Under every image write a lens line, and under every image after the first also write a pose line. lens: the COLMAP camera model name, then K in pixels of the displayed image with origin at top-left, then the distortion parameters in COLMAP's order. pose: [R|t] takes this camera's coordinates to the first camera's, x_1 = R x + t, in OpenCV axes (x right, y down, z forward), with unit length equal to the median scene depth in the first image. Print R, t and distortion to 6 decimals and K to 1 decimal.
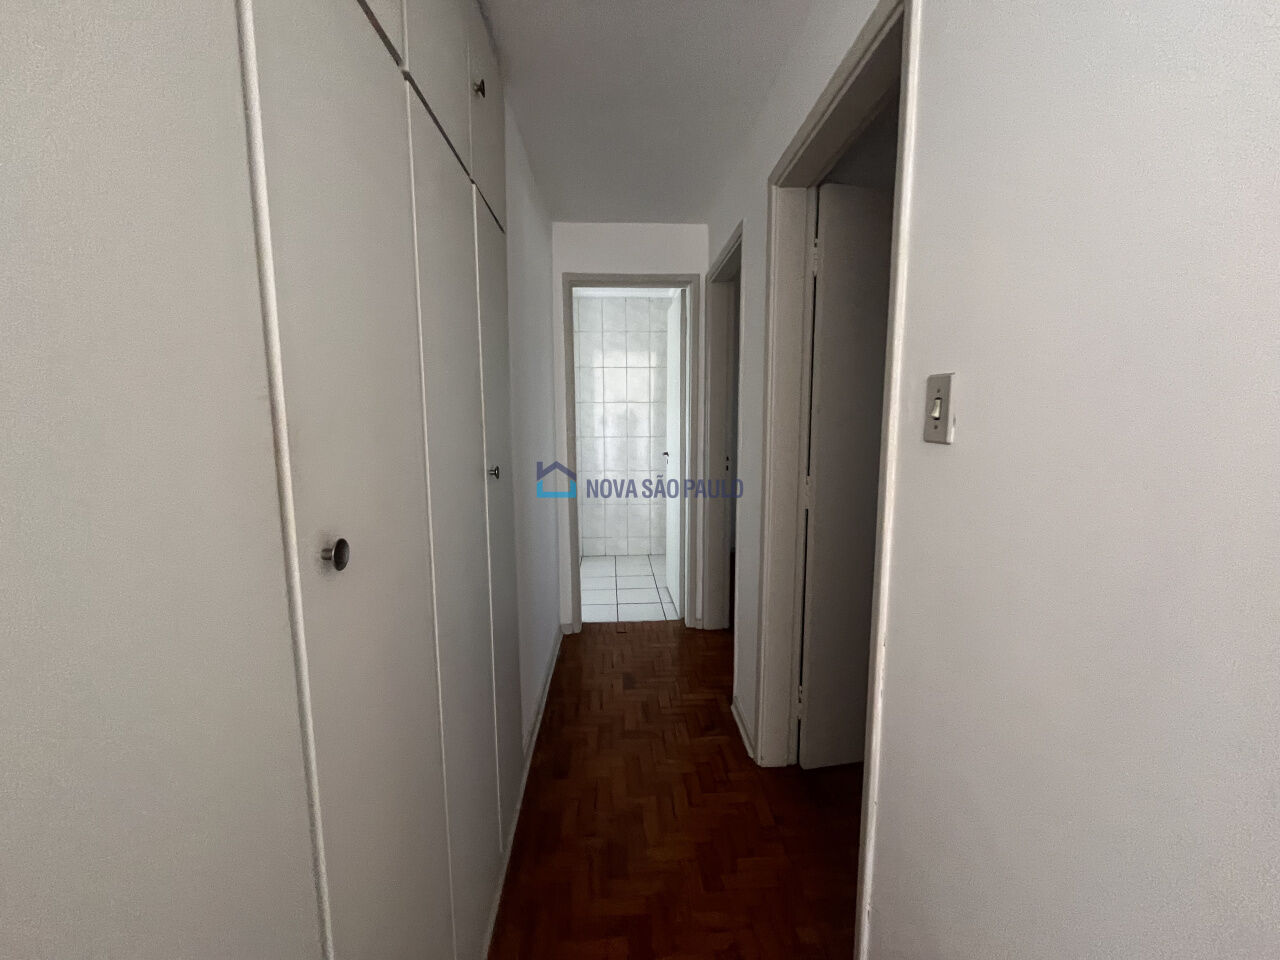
lens RADIAL K [[511.7, 0, 636.2], [0, 511.7, 478.6], [0, 0, 1]] dist [0.000132, -0.000463]
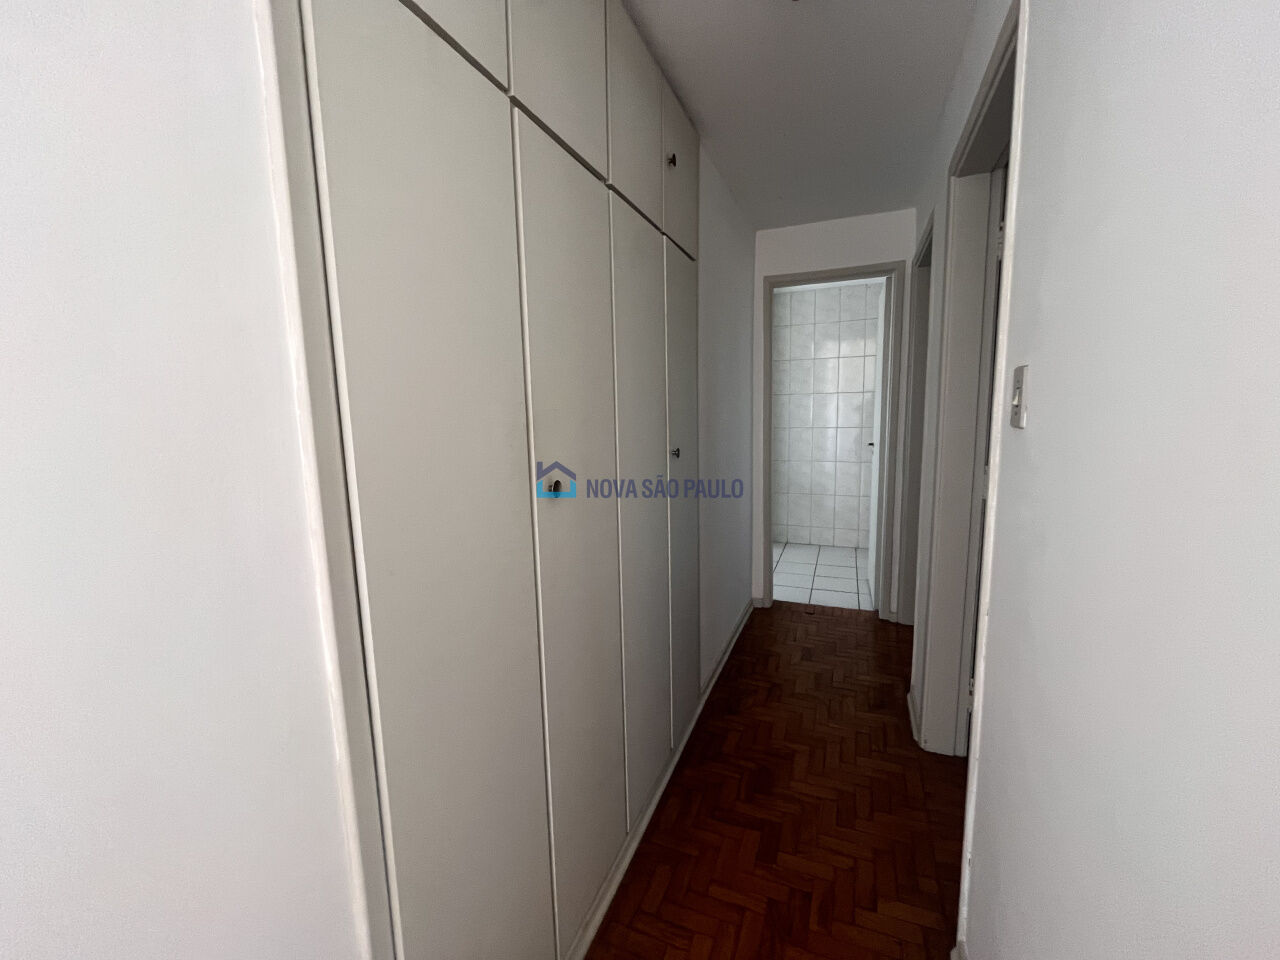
lens RADIAL K [[511.7, 0, 642.3], [0, 511.7, 479.6], [0, 0, 1]] dist [0.000132, -0.000463]
pose [[0.908920, 0.041308, -0.414919, 0.083045], [-0.033987, 0.999109, 0.025017, 0.011573], [0.415583, -0.008637, 0.909514, -0.096087]]
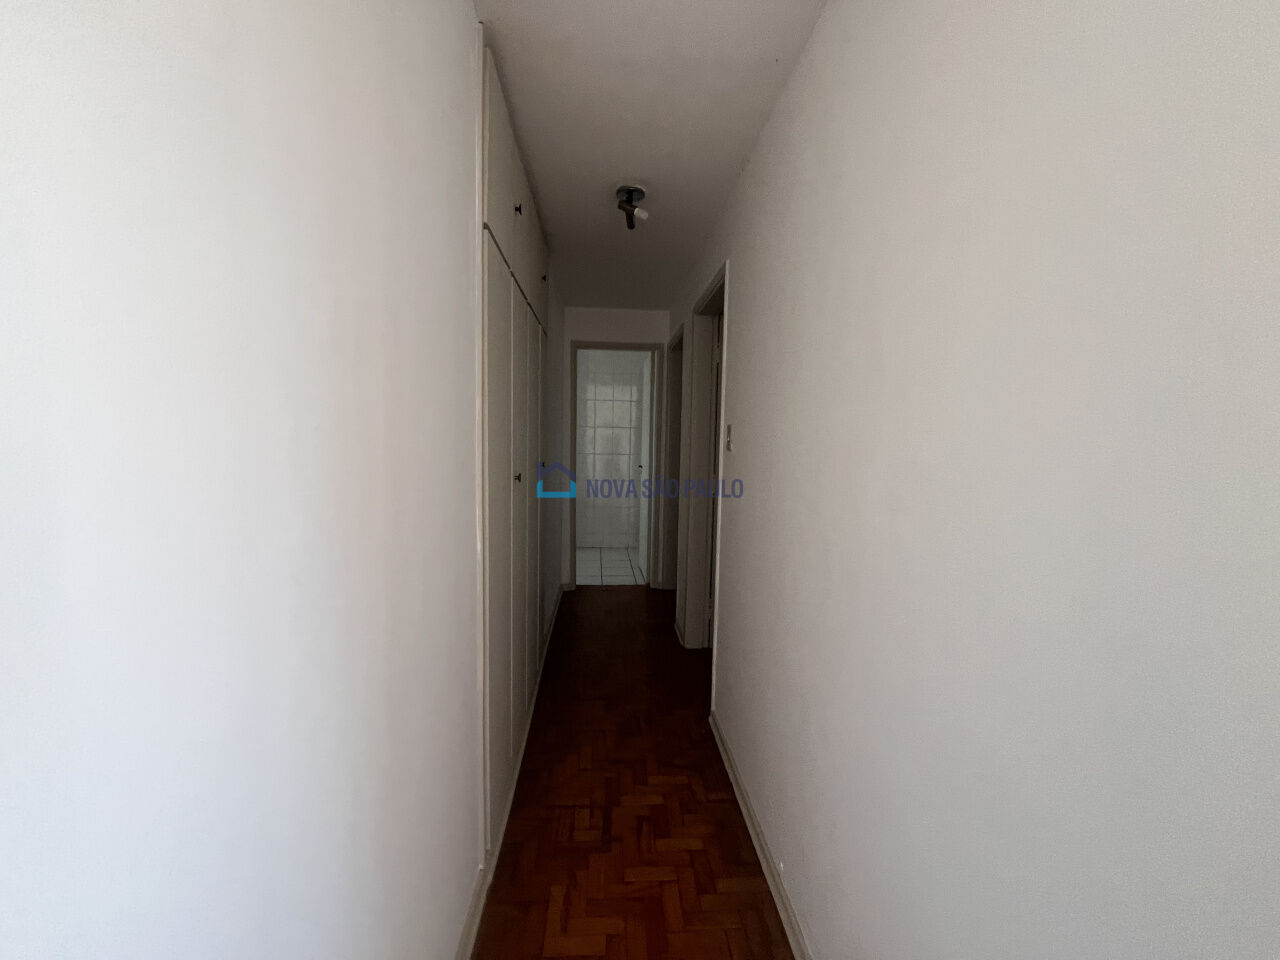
lens RADIAL K [[511.7, 0, 646.7], [0, 511.7, 480.9], [0, 0, 1]] dist [0.000132, -0.000463]
pose [[0.998532, 0.023635, 0.048744, 0.011232], [-0.021692, 0.998964, -0.040000, 0.053148], [-0.049639, 0.038884, 0.998010, -0.424265]]
